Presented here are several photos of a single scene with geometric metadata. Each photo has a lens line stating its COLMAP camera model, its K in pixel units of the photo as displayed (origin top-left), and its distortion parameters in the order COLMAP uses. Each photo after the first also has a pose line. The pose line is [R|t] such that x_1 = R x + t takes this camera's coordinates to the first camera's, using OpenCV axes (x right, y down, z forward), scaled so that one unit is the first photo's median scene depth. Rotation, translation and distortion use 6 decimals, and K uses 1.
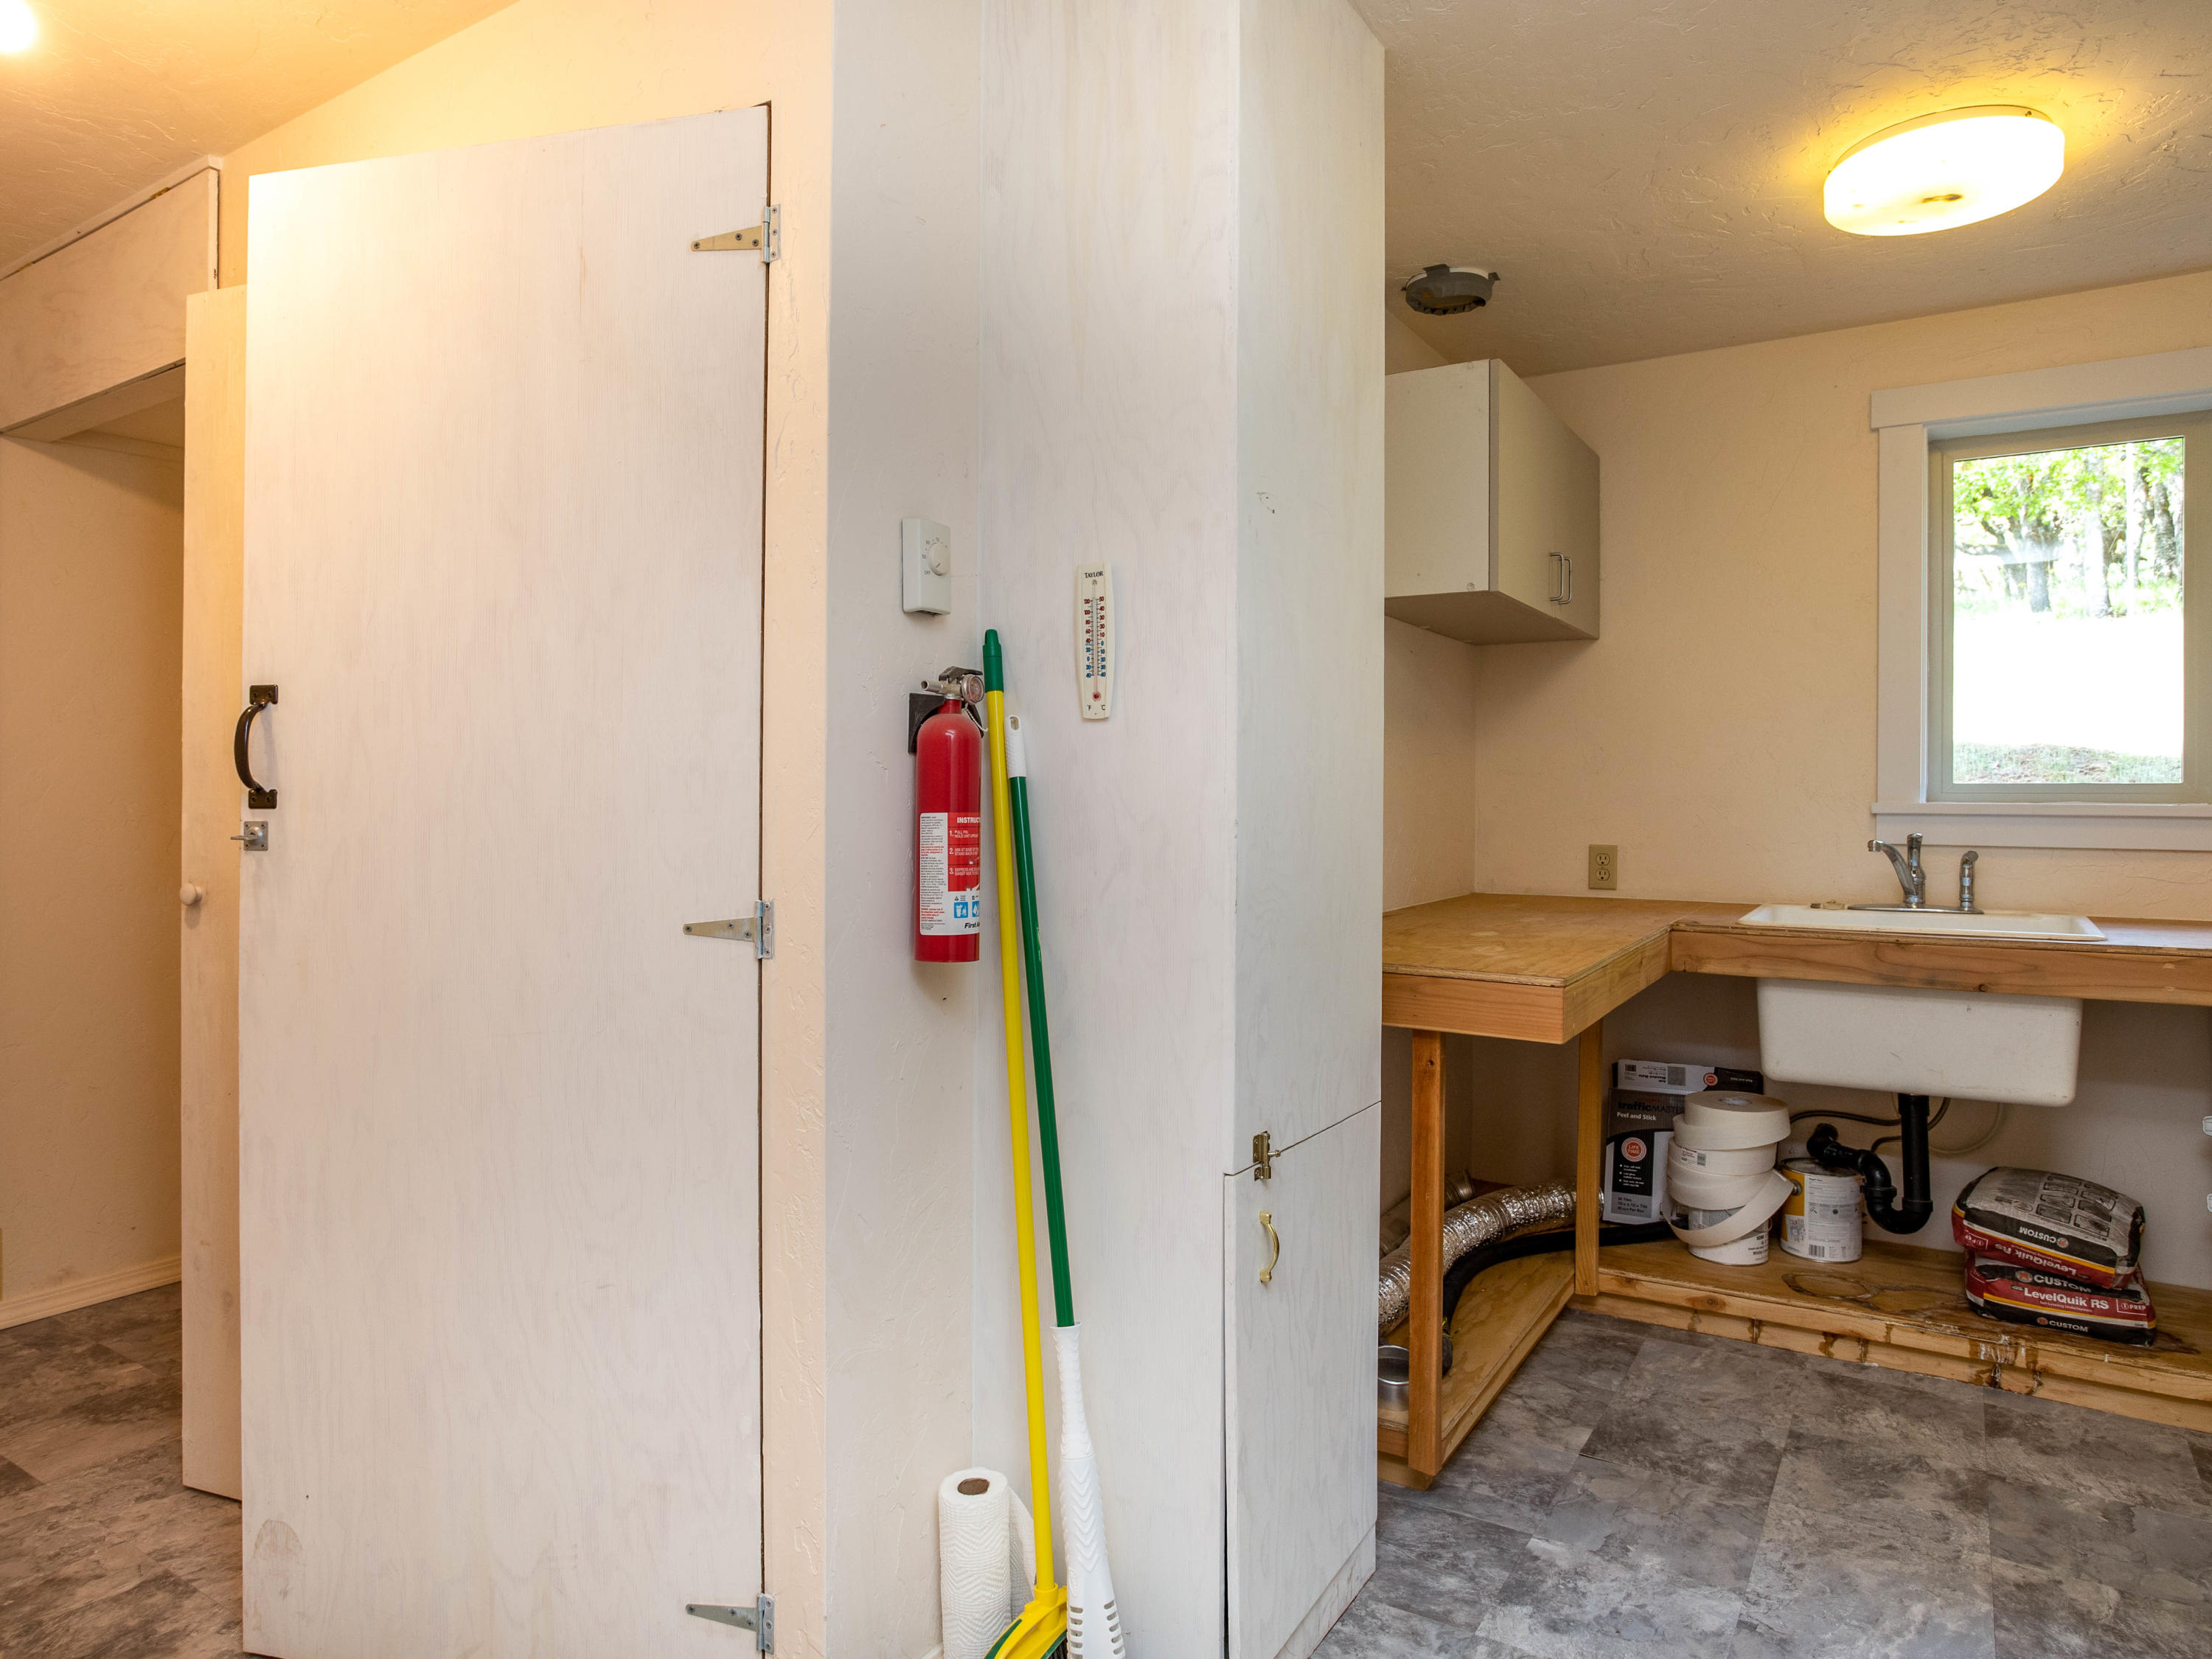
lens RADIAL K [[1265.7, 0, 1108.8], [0, 1265.7, 814.9], [0, 0, 1]] dist [-0.034222, 0.018714]
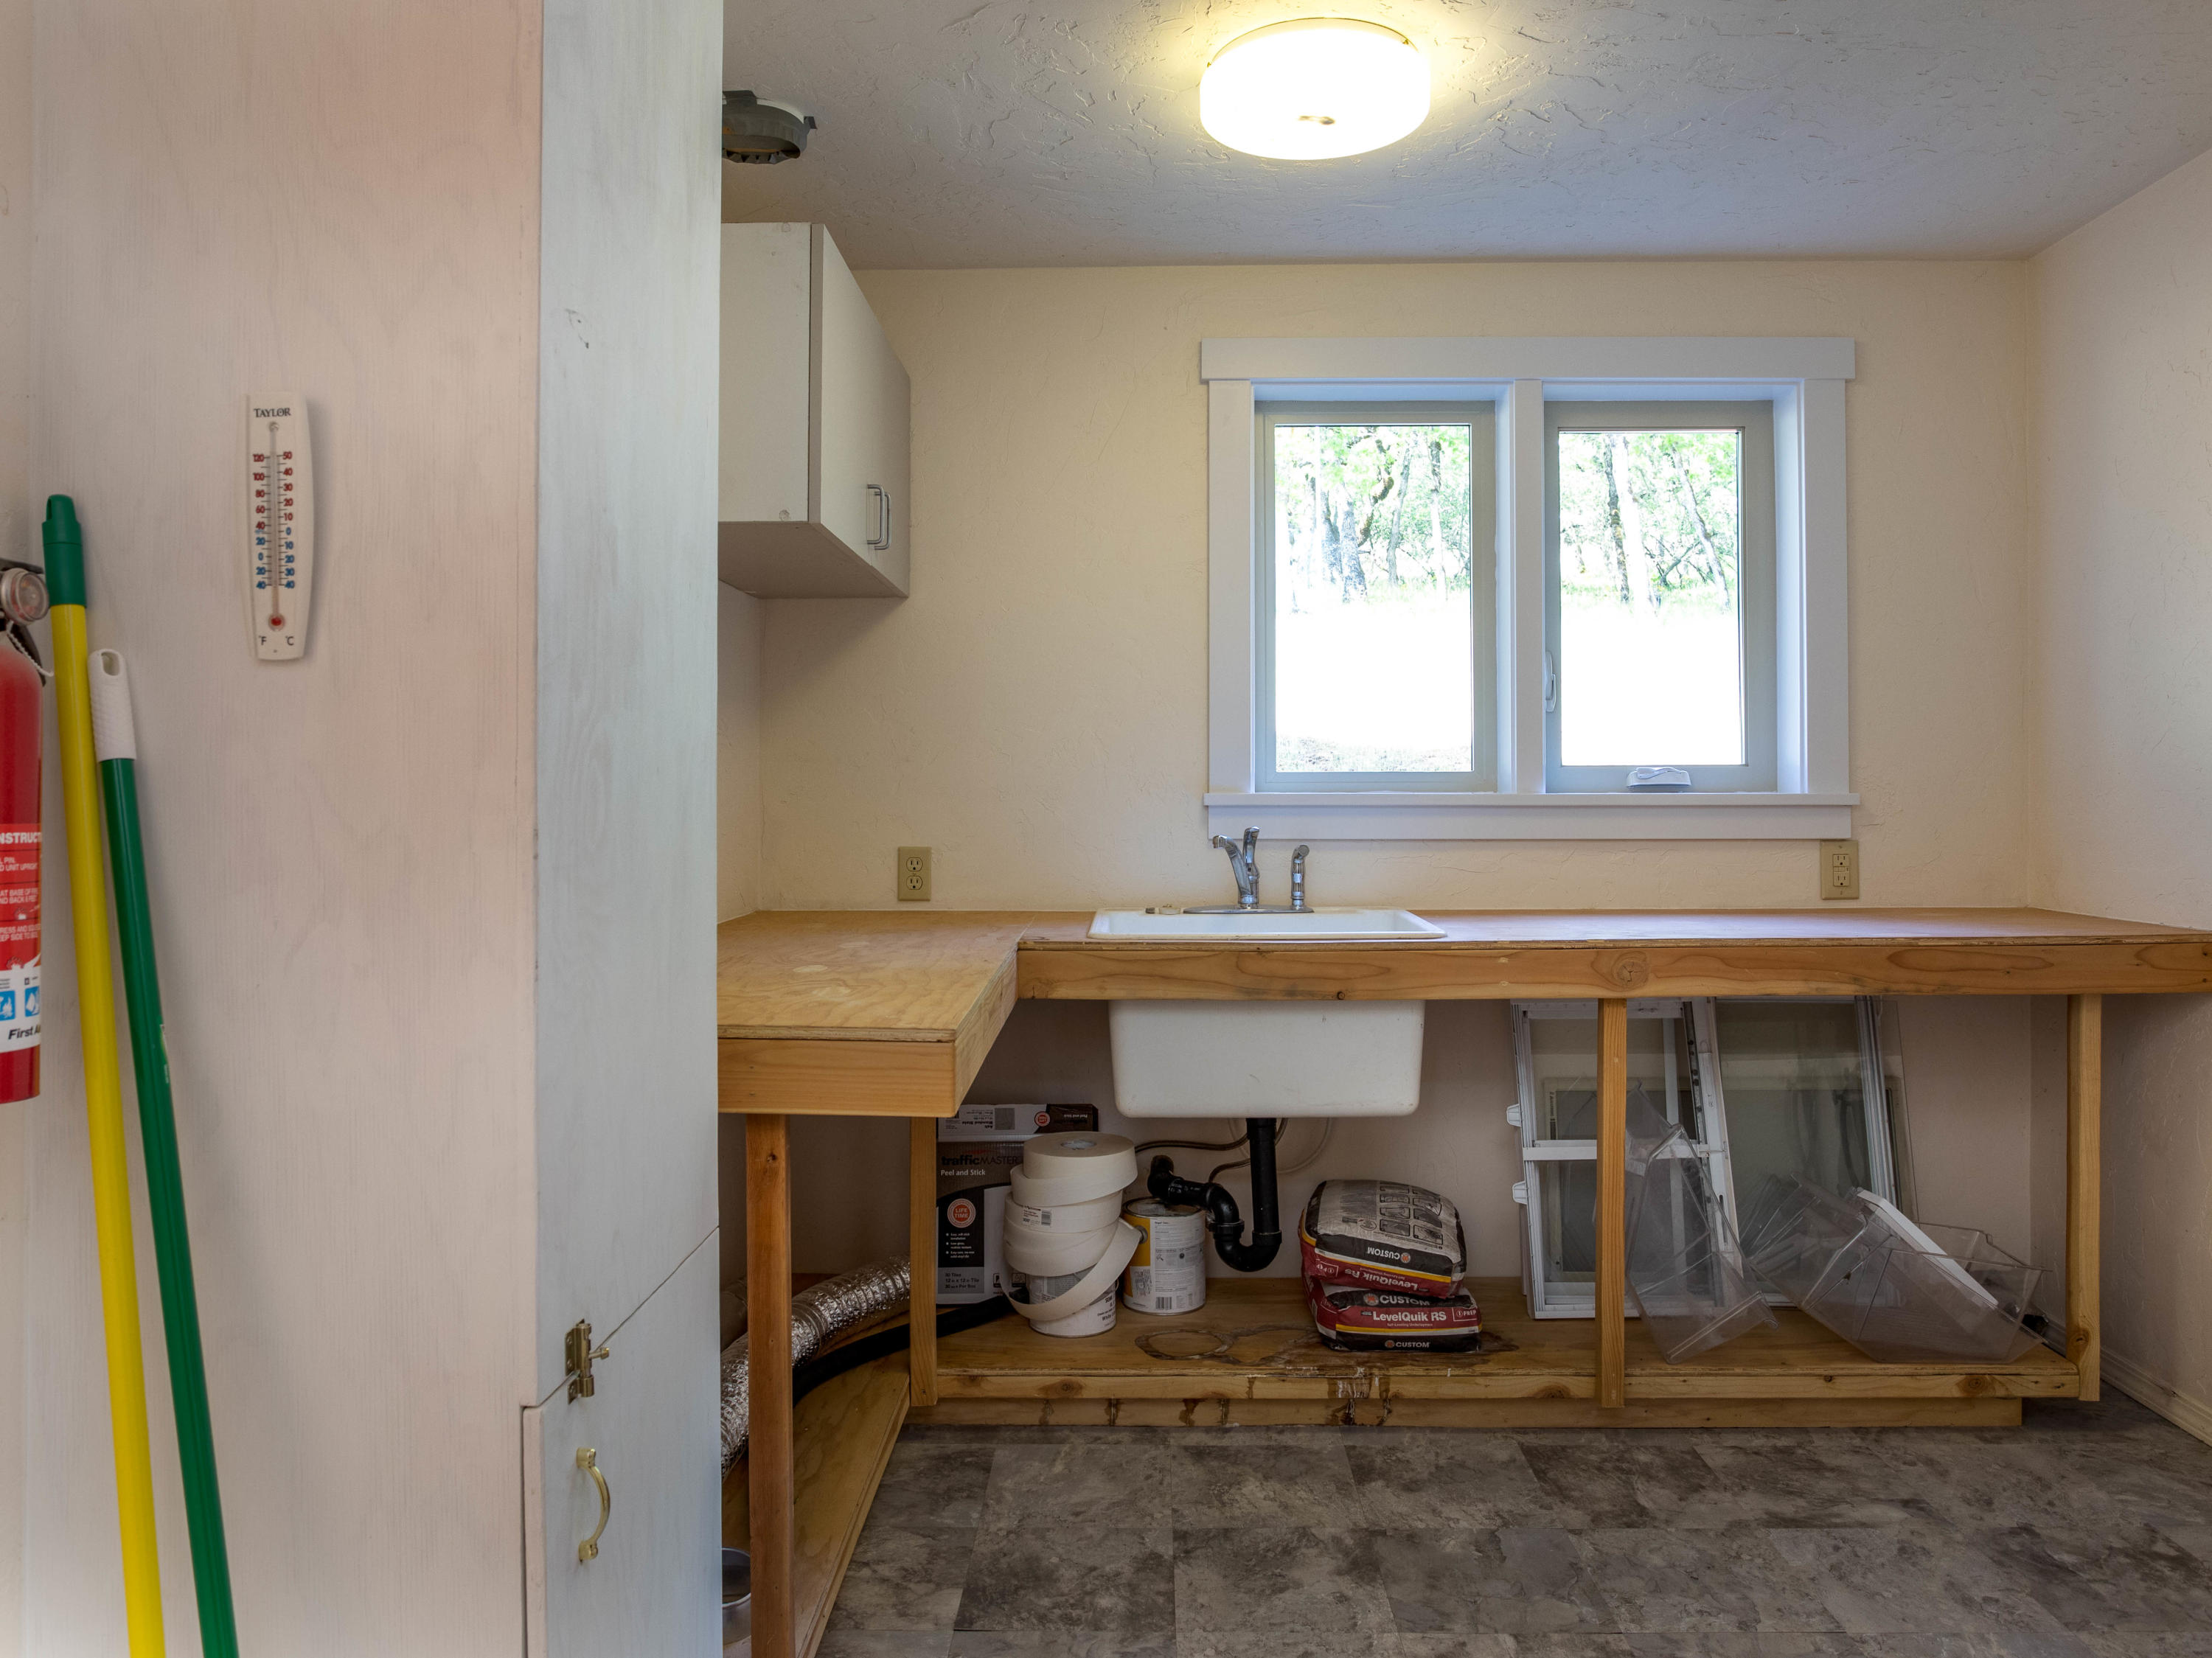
lens RADIAL K [[1543.4, 0, 1097.5], [0, 1543.4, 789.2], [0, 0, 1]] dist [-0.046077, 0.026648]
pose [[0.865555, -0.005293, 0.500787, -0.018394], [0.012626, 0.999857, -0.011255, -0.001954], [-0.500655, 0.016064, 0.865498, 0.107678]]
